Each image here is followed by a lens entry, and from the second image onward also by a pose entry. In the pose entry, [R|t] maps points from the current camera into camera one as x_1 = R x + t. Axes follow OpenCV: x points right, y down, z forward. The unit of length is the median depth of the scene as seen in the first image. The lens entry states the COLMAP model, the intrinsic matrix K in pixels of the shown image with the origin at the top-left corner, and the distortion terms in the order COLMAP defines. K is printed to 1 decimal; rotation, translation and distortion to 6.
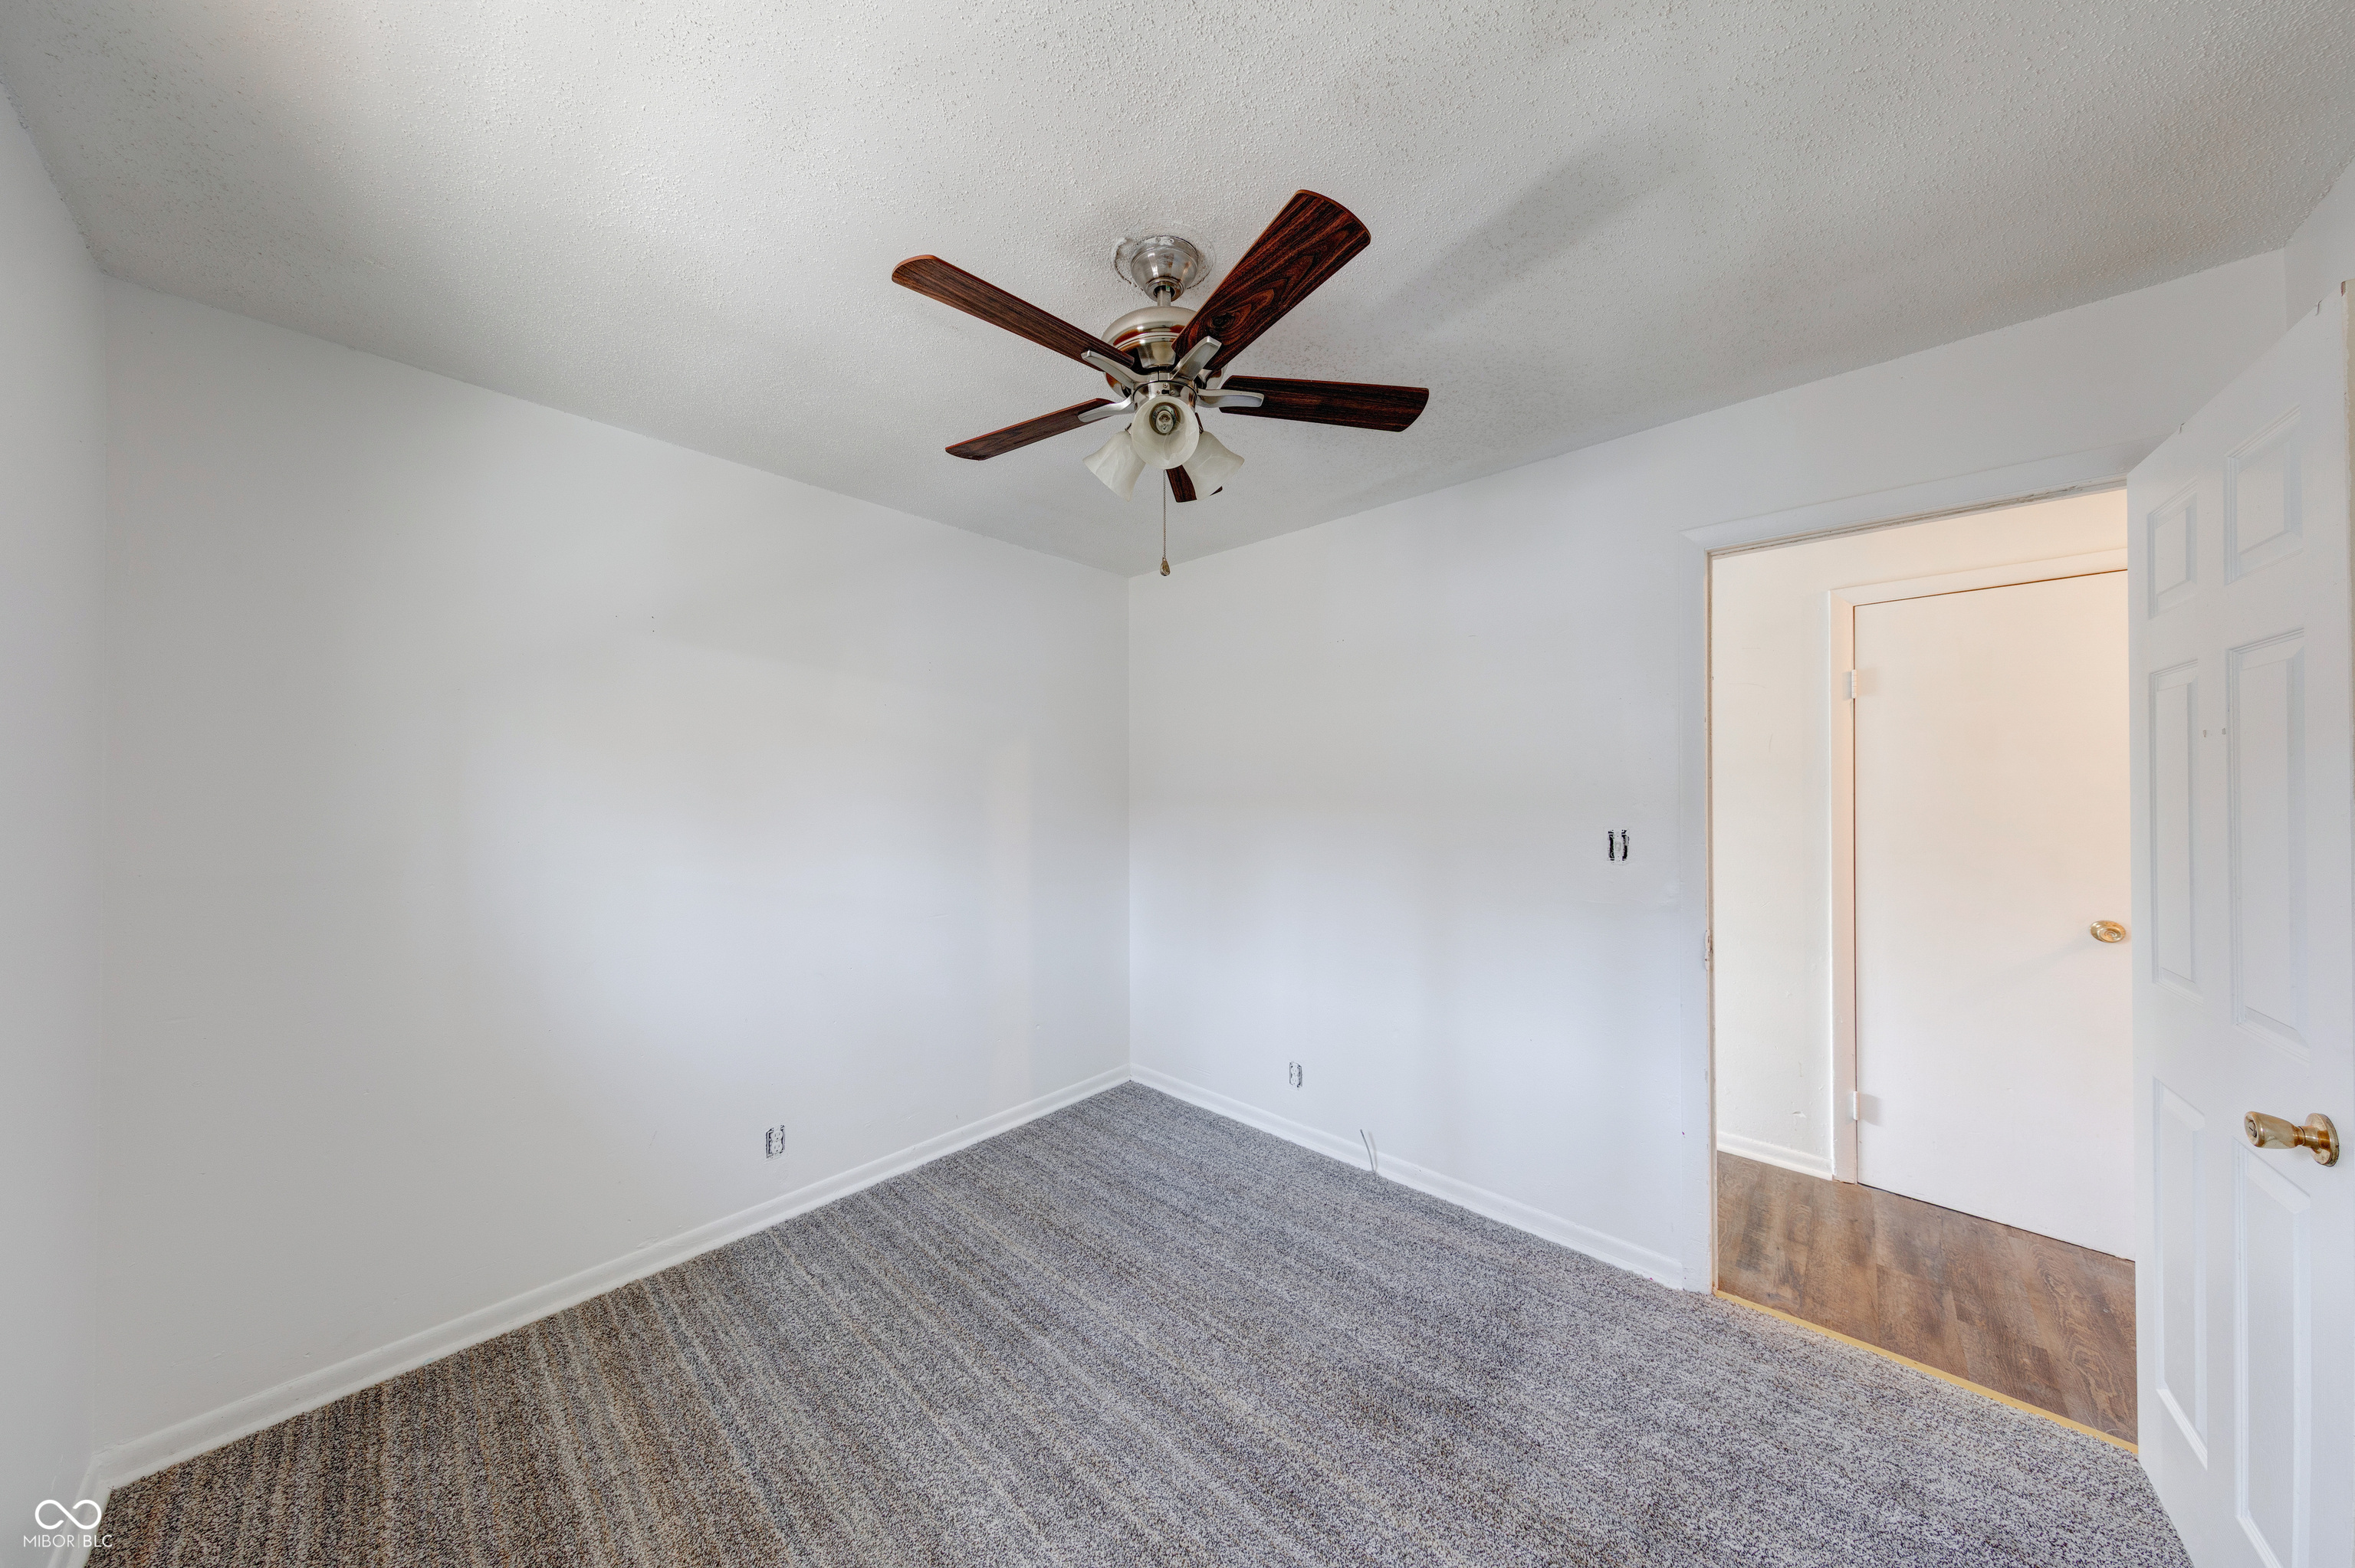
lens RADIAL K [[745.8, 0, 1172.8], [0, 745.8, 785.0], [0, 0, 1]] dist [0.005930, -0.000880]
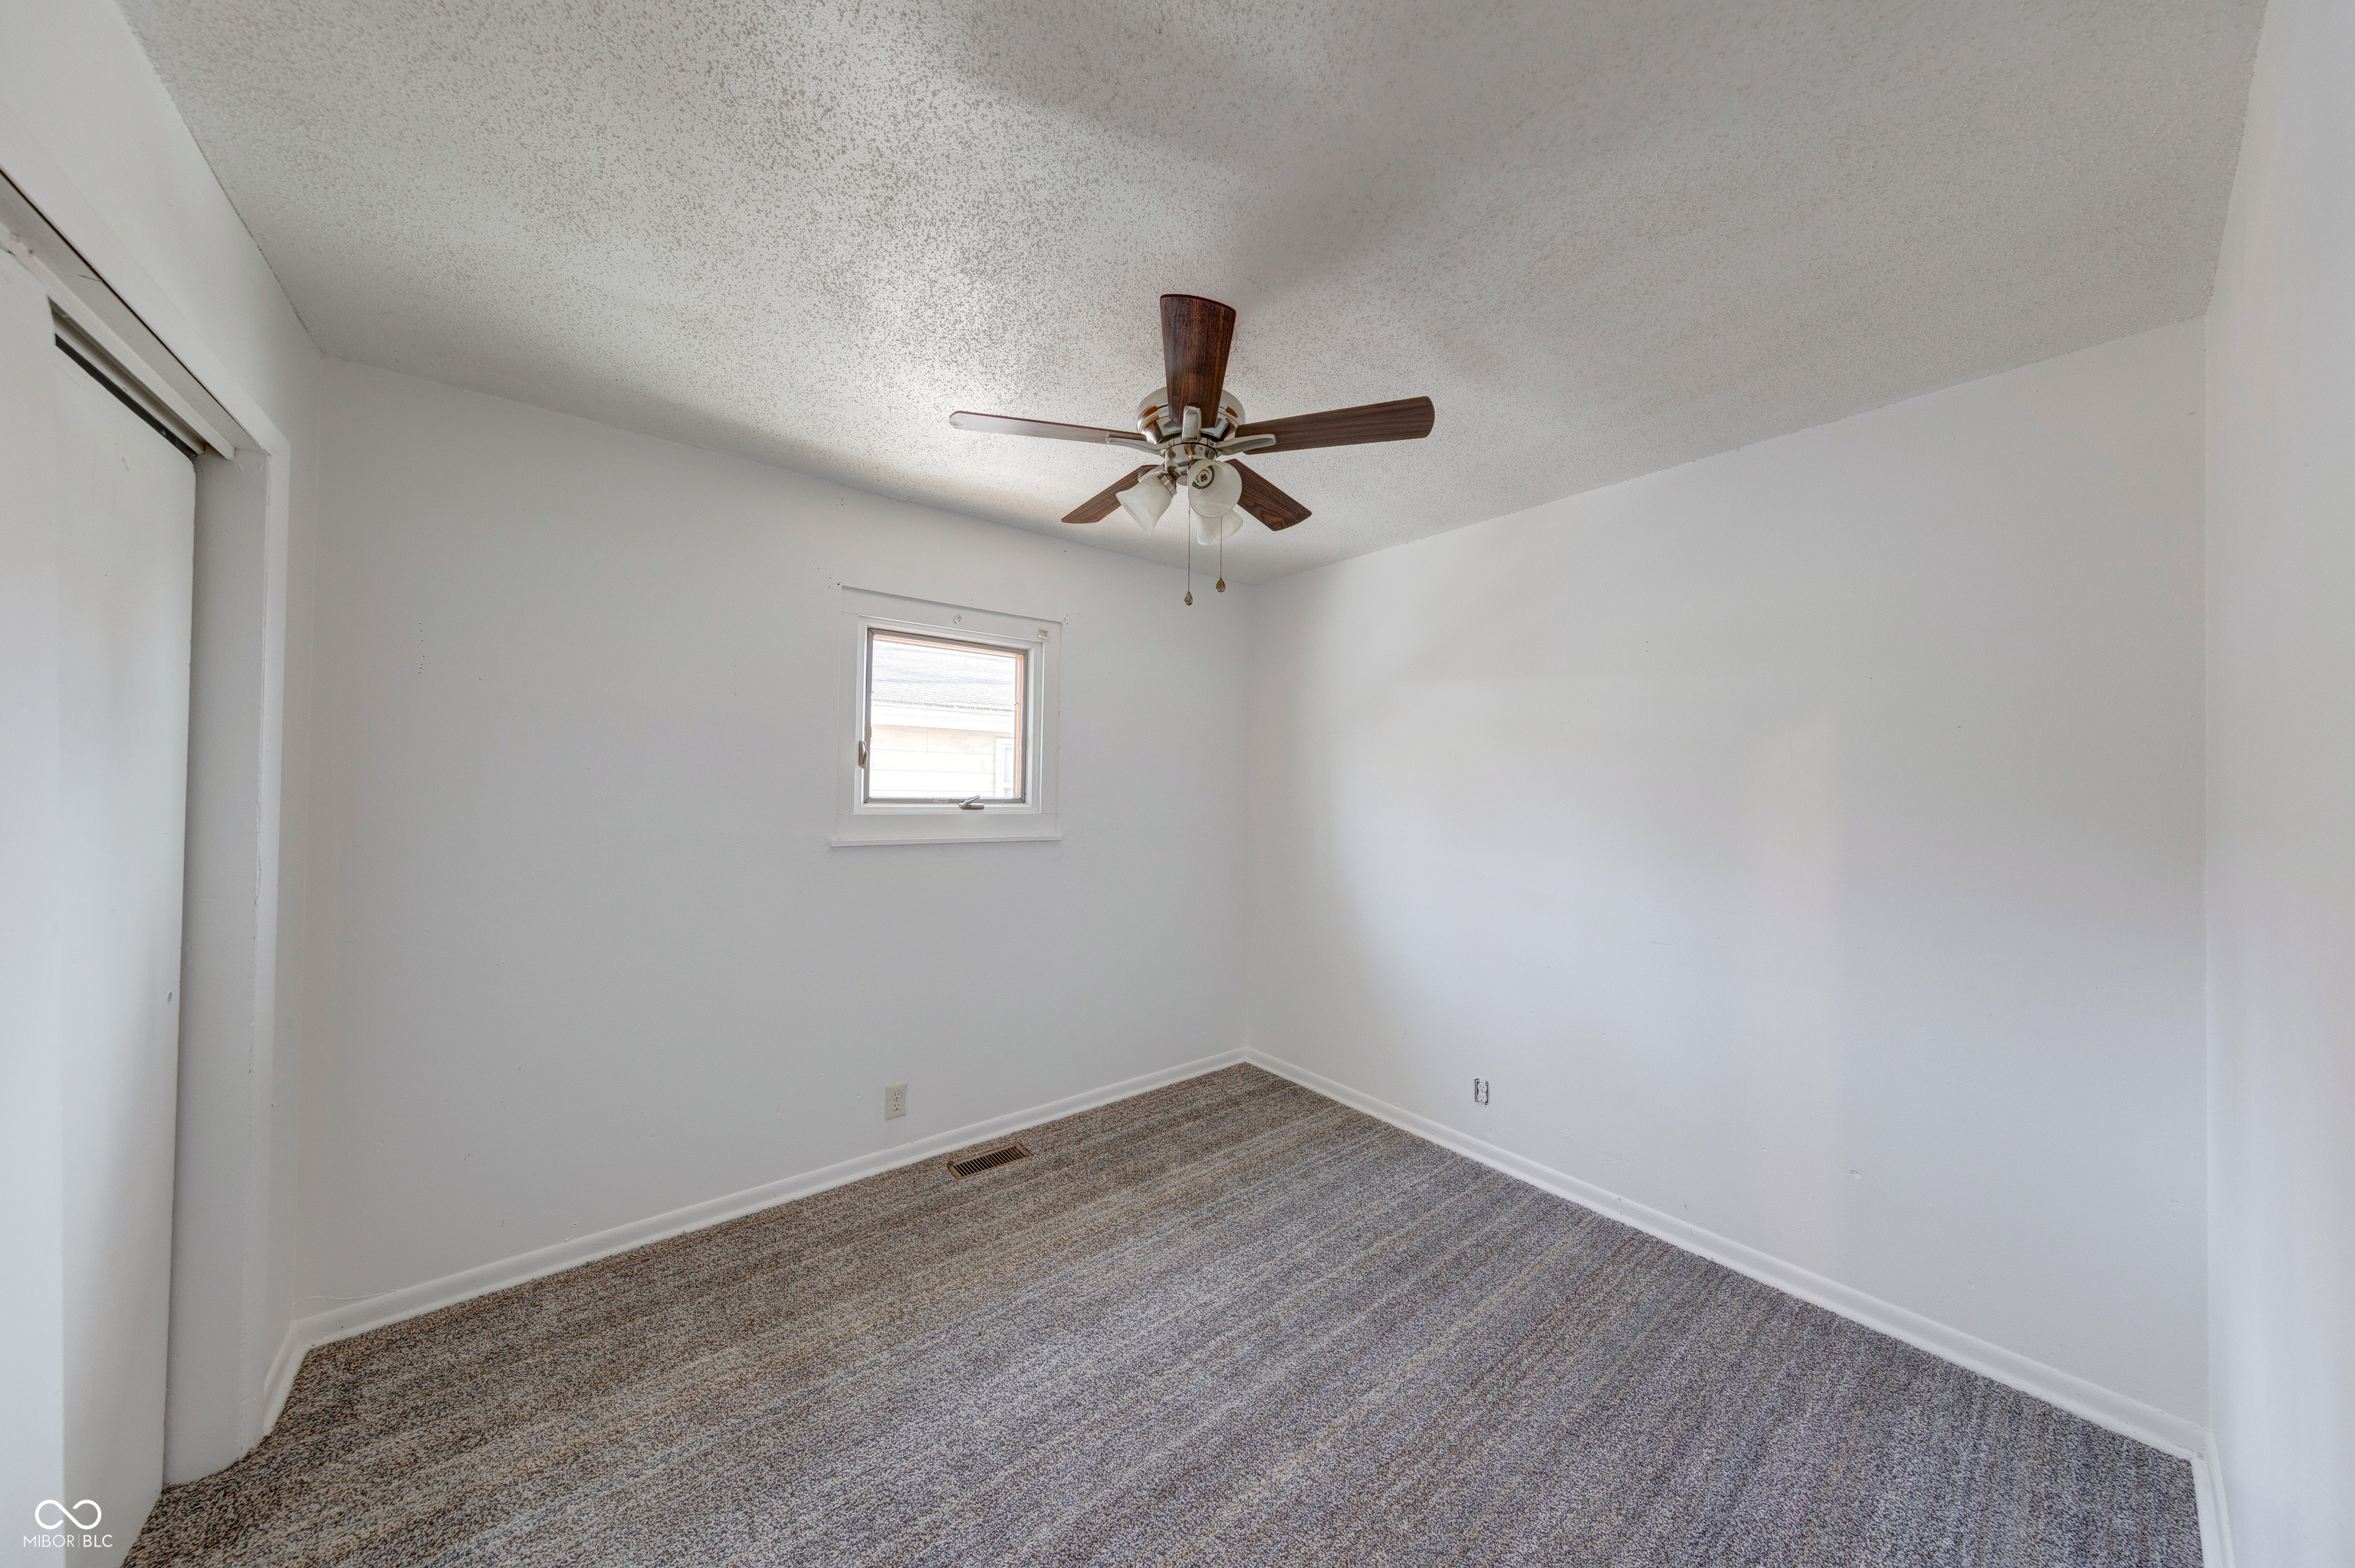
lens RADIAL K [[745.8, 0, 1176.5], [0, 745.8, 779.8], [0, 0, 1]] dist [0.005930, -0.000880]
pose [[-0.138169, -0.003649, -0.990402, 0.768917], [-0.010788, 0.999939, -0.002179, -0.005354], [0.990350, 0.010384, -0.138200, 0.755006]]
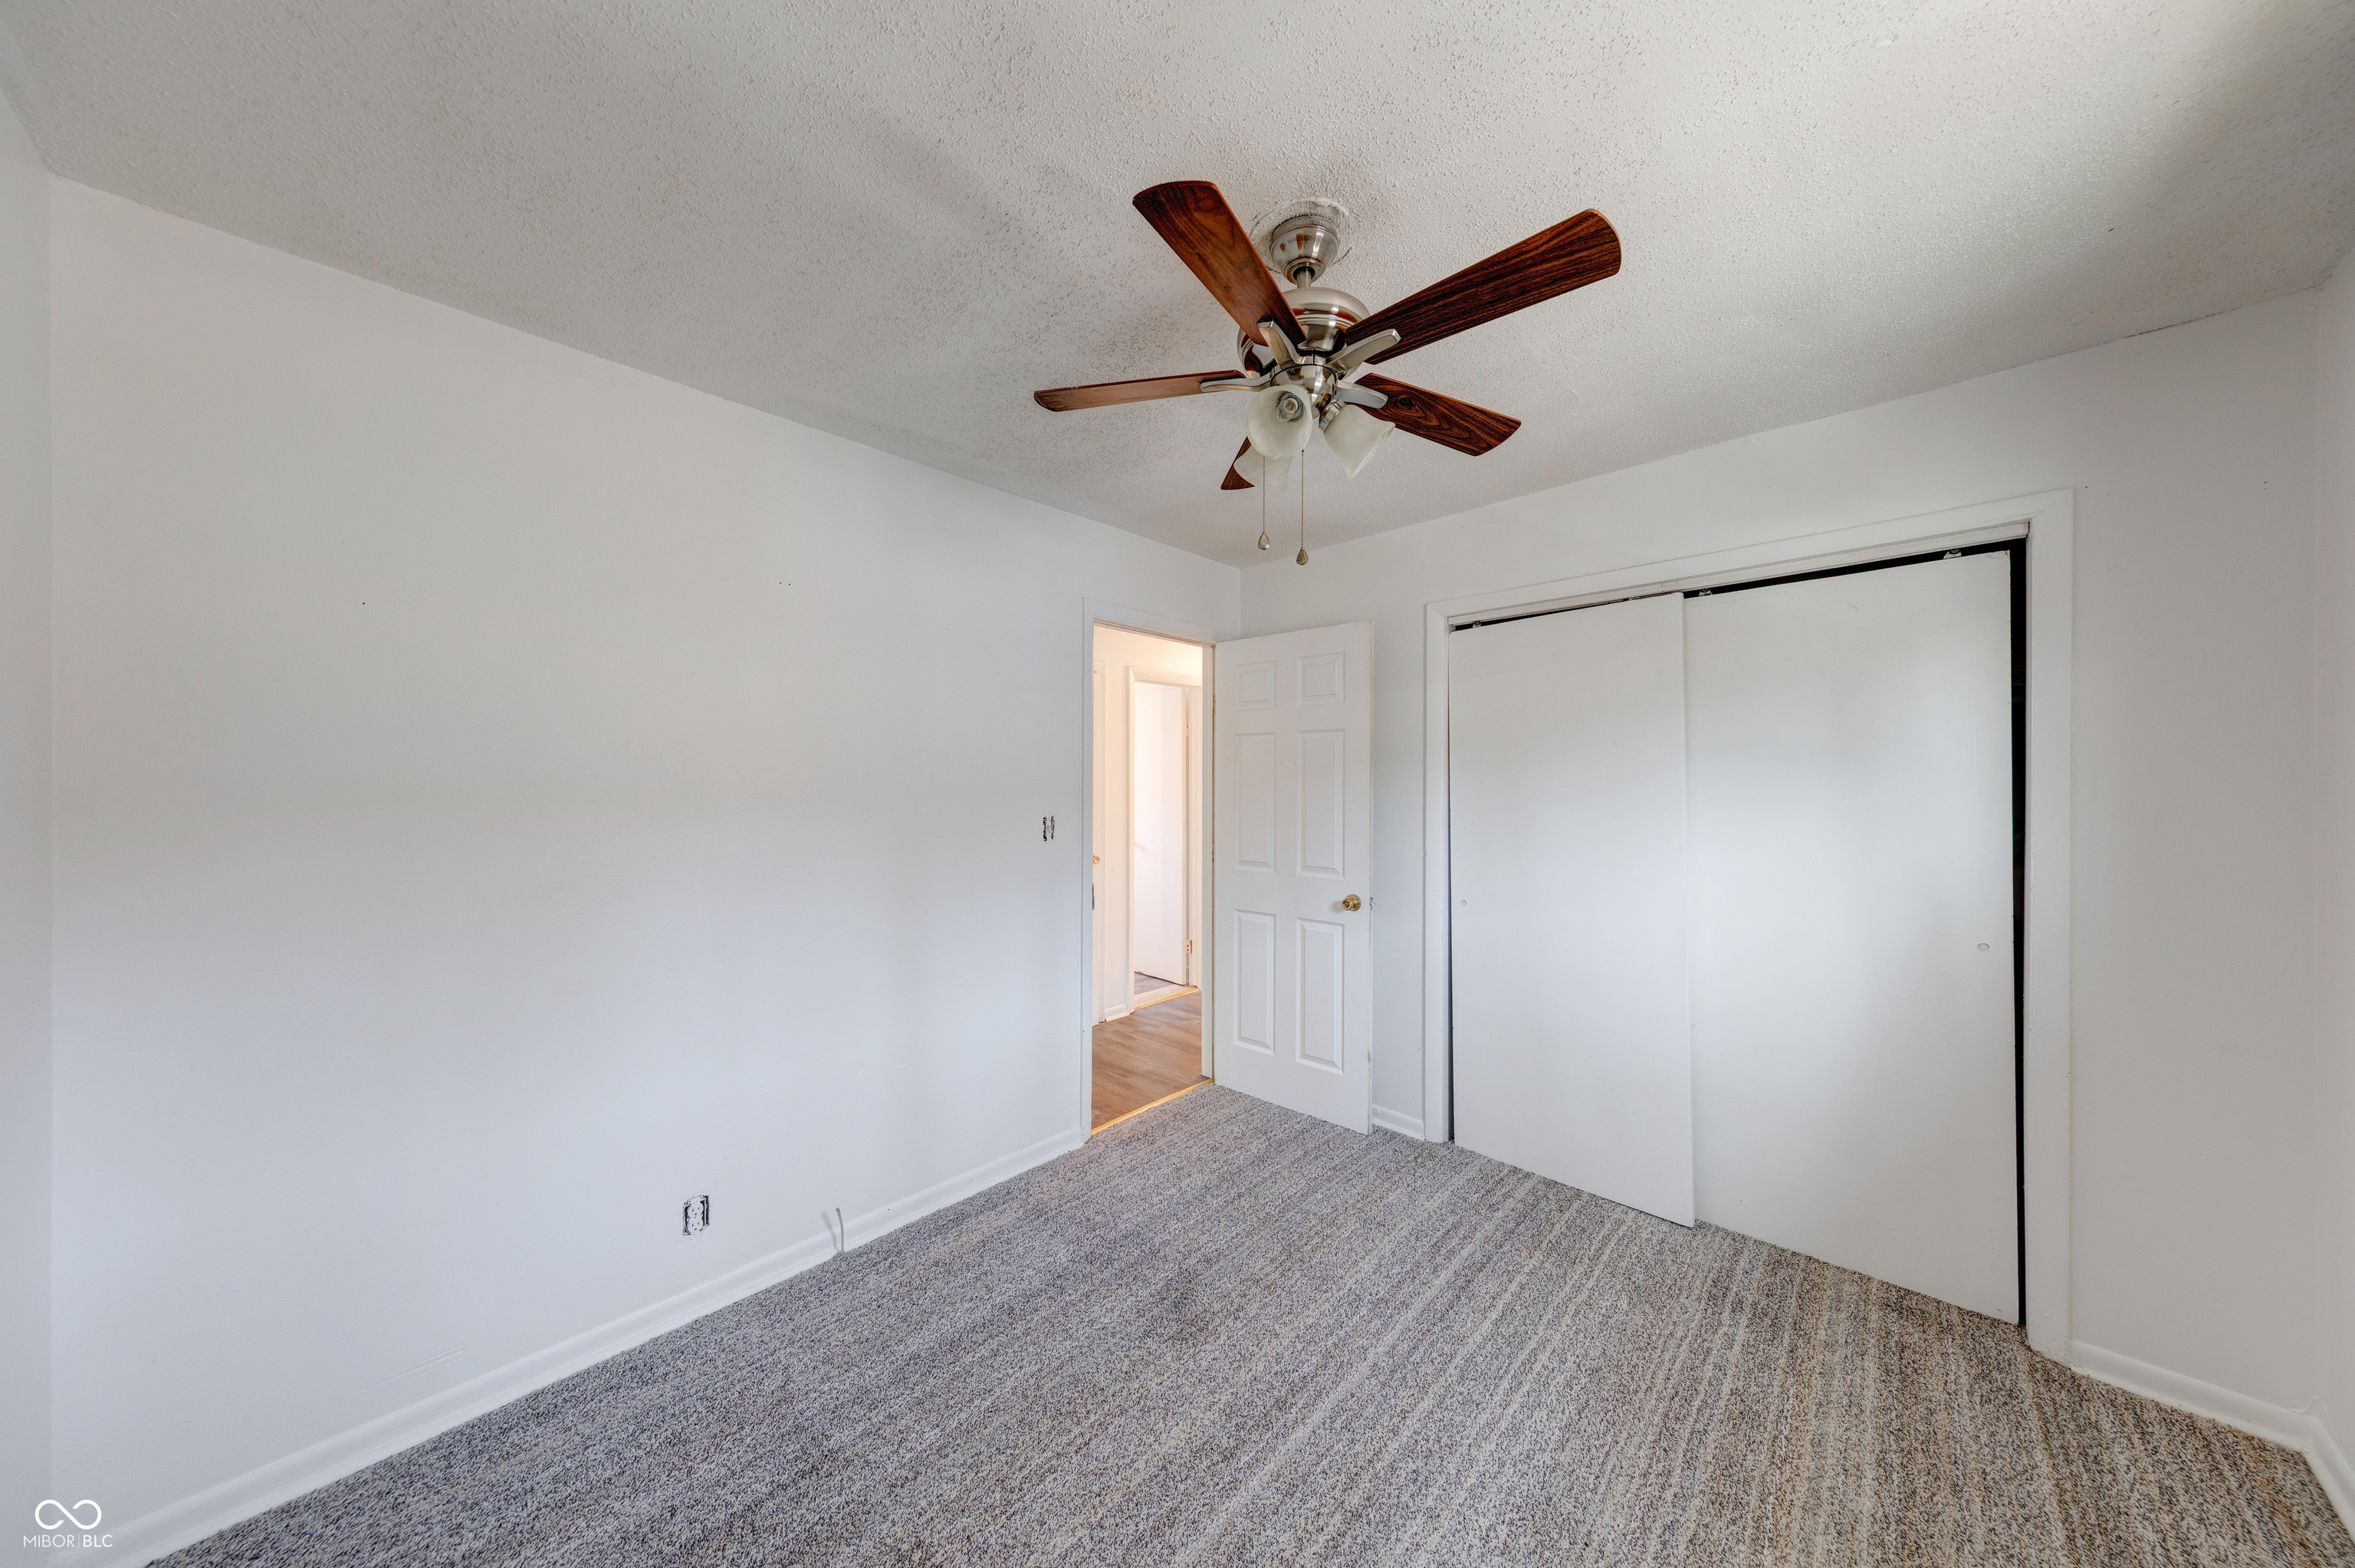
lens RADIAL K [[745.8, 0, 1171.7], [0, 745.8, 782.9], [0, 0, 1]] dist [0.005930, -0.000880]
pose [[0.025308, -0.000043, 0.999680, -0.649833], [-0.004325, 0.999991, 0.000152, 0.003847], [-0.999670, -0.004327, 0.025308, 0.748105]]
